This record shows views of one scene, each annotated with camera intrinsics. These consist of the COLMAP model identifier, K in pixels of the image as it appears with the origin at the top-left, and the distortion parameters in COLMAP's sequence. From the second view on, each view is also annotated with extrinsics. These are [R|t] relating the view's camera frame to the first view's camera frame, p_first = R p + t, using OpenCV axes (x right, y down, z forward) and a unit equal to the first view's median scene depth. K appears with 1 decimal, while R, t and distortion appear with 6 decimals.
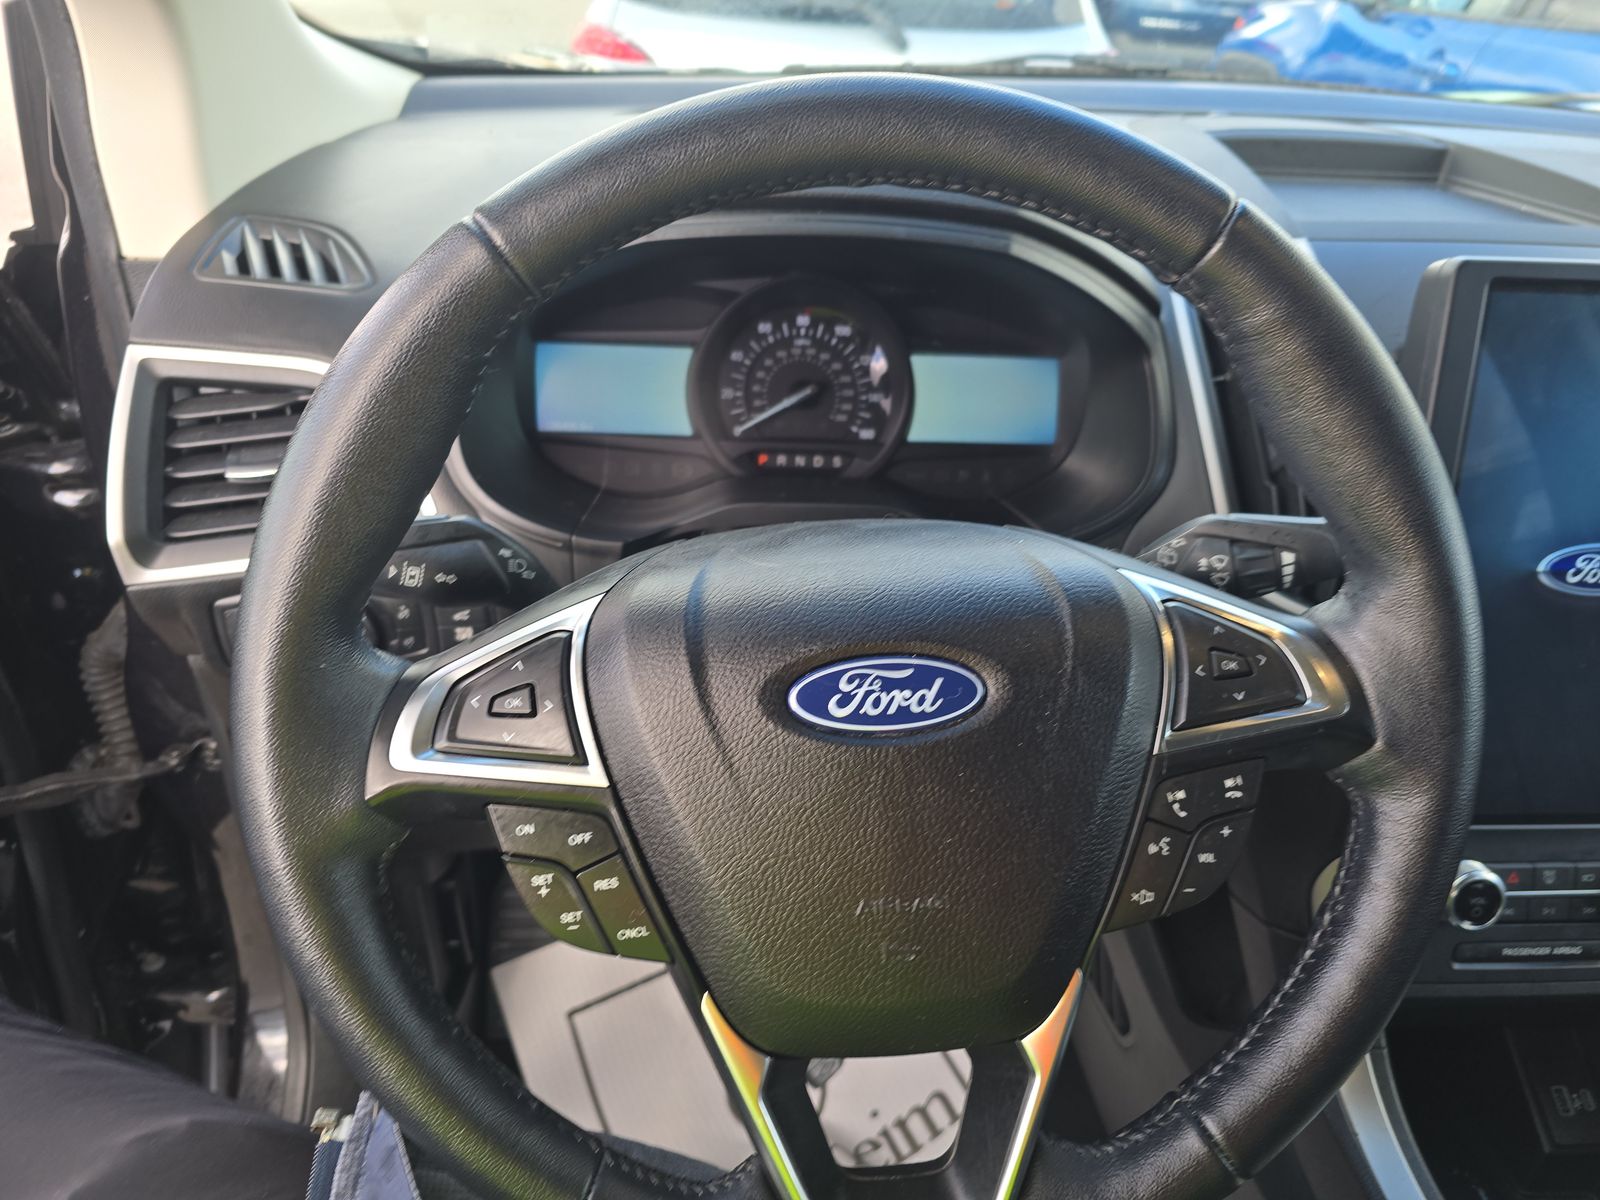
lens RADIAL K [[1082.4, 0, 829.9], [0, 1082.4, 596.7], [0, 0, 1]] dist [0.074704, -0.018918]
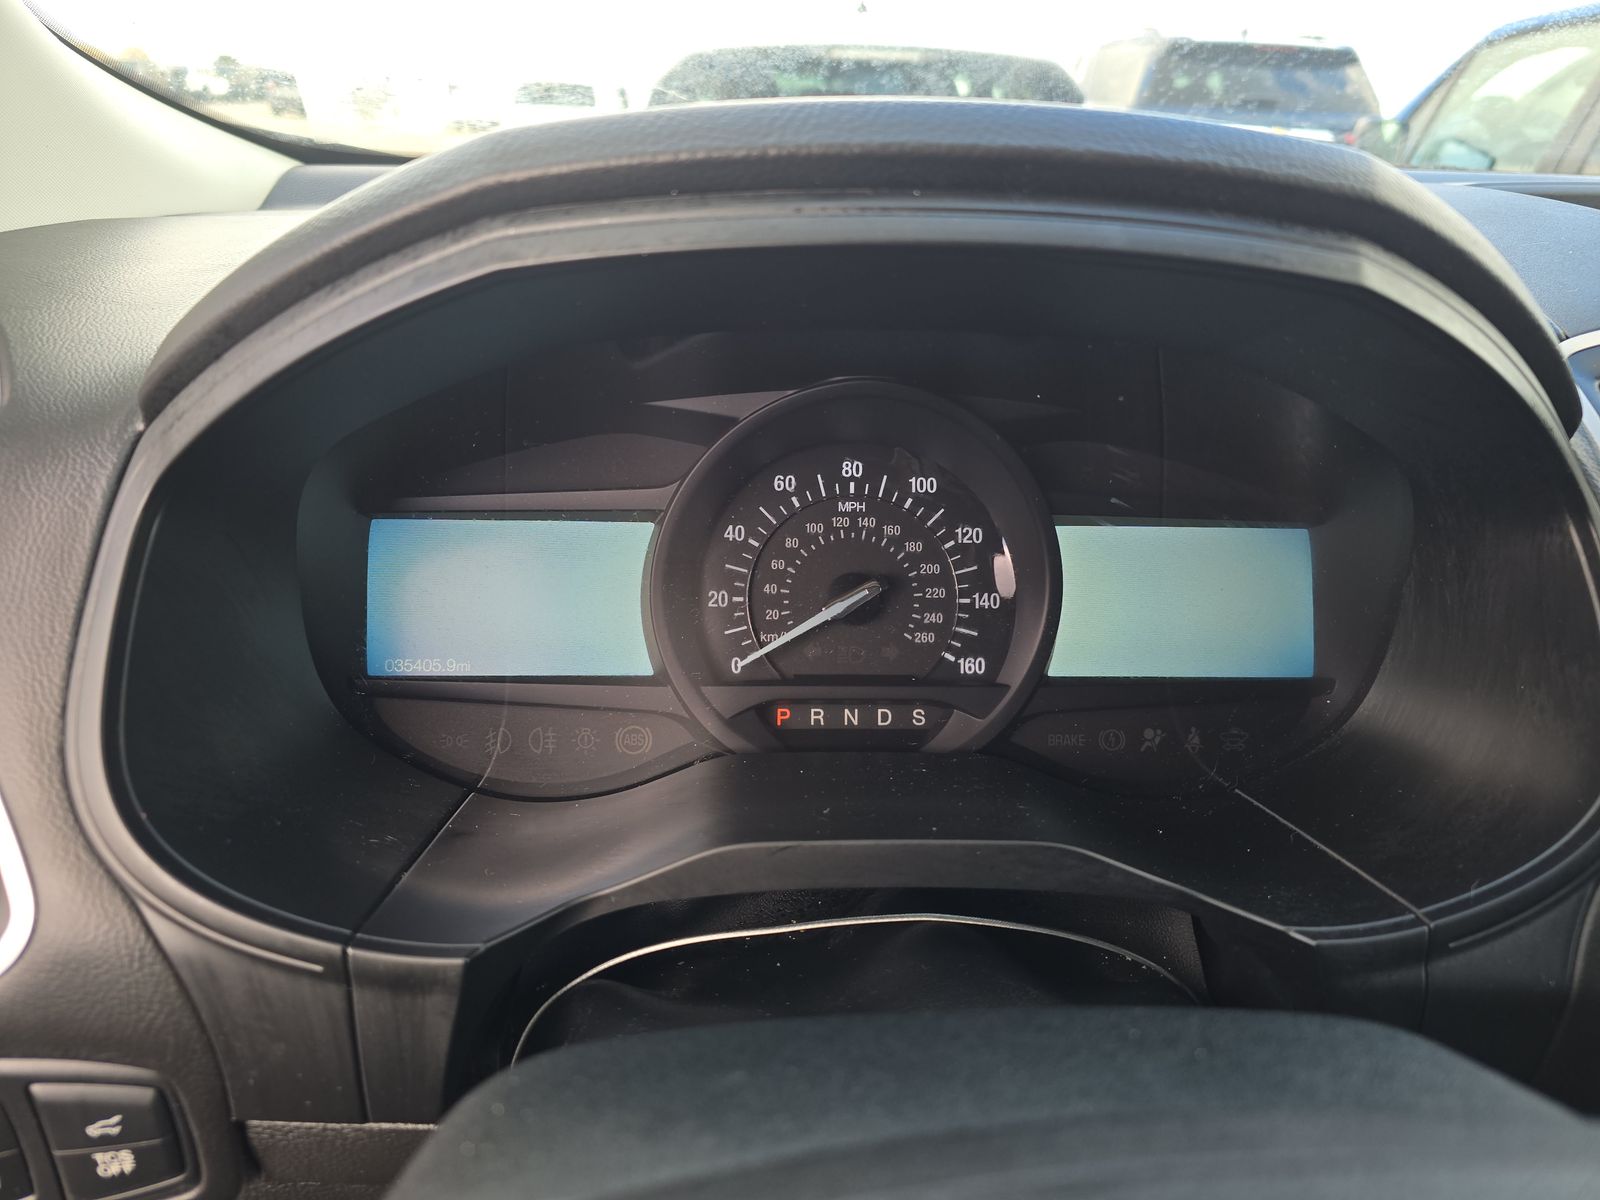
lens RADIAL K [[1082.4, 0, 797.3], [0, 1082.4, 601.0], [0, 0, 1]] dist [0.074704, -0.018918]
pose [[0.999061, -0.019071, -0.038899, -0.032516], [0.012955, 0.988324, -0.151815, -0.101693], [0.041340, 0.151169, 0.987643, 0.455707]]
